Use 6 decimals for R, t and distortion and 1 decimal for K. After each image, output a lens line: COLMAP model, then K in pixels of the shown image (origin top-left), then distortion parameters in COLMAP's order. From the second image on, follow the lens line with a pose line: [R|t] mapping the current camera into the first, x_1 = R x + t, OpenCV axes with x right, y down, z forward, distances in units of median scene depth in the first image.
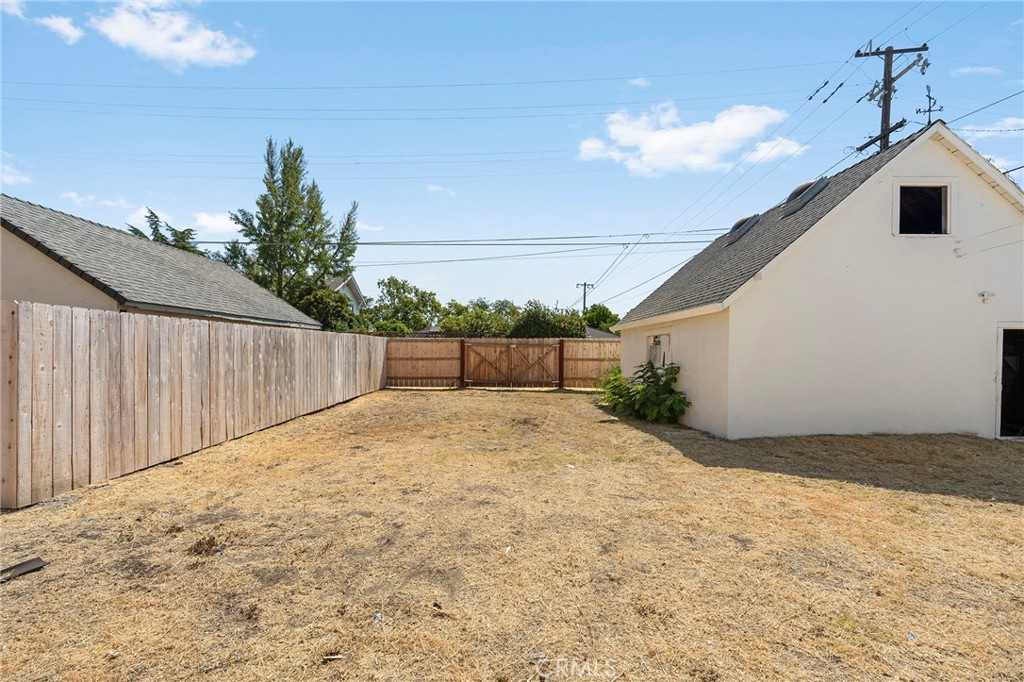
lens RADIAL K [[443.6, 0, 511.5], [0, 443.6, 354.0], [0, 0, 1]] dist [-0.012289, 0.001248]
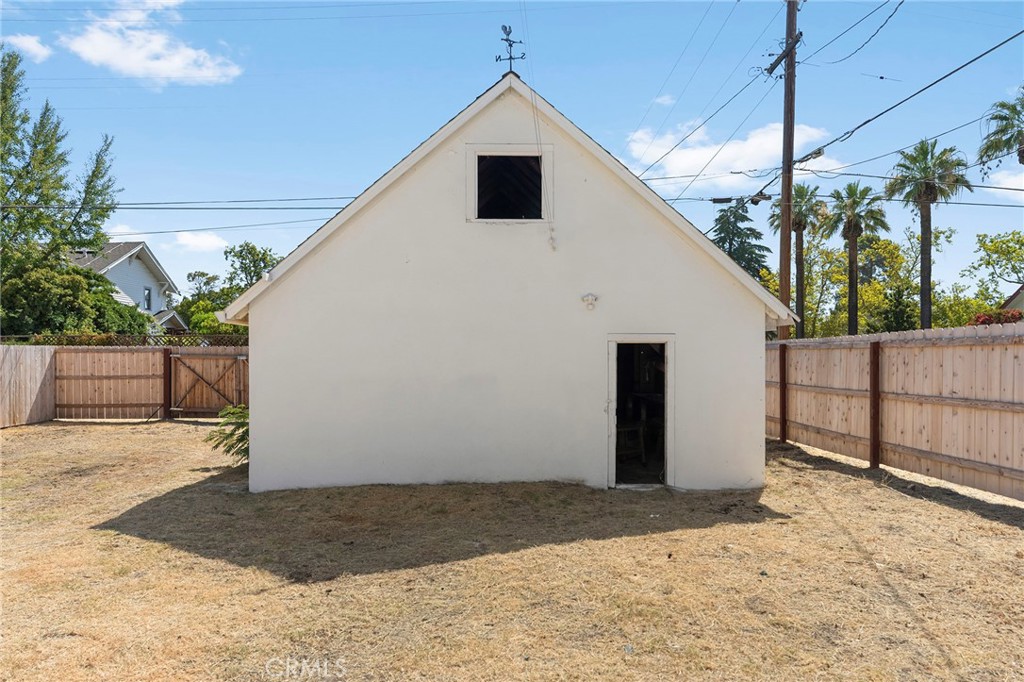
lens RADIAL K [[704.1, 0, 515.9], [0, 704.1, 346.9], [0, 0, 1]] dist [-0.007616, -0.003246]
pose [[0.999479, -0.004224, 0.032004, 0.385862], [0.004853, 0.999796, -0.019588, -0.011279], [-0.031915, 0.019733, 0.999296, -0.091749]]
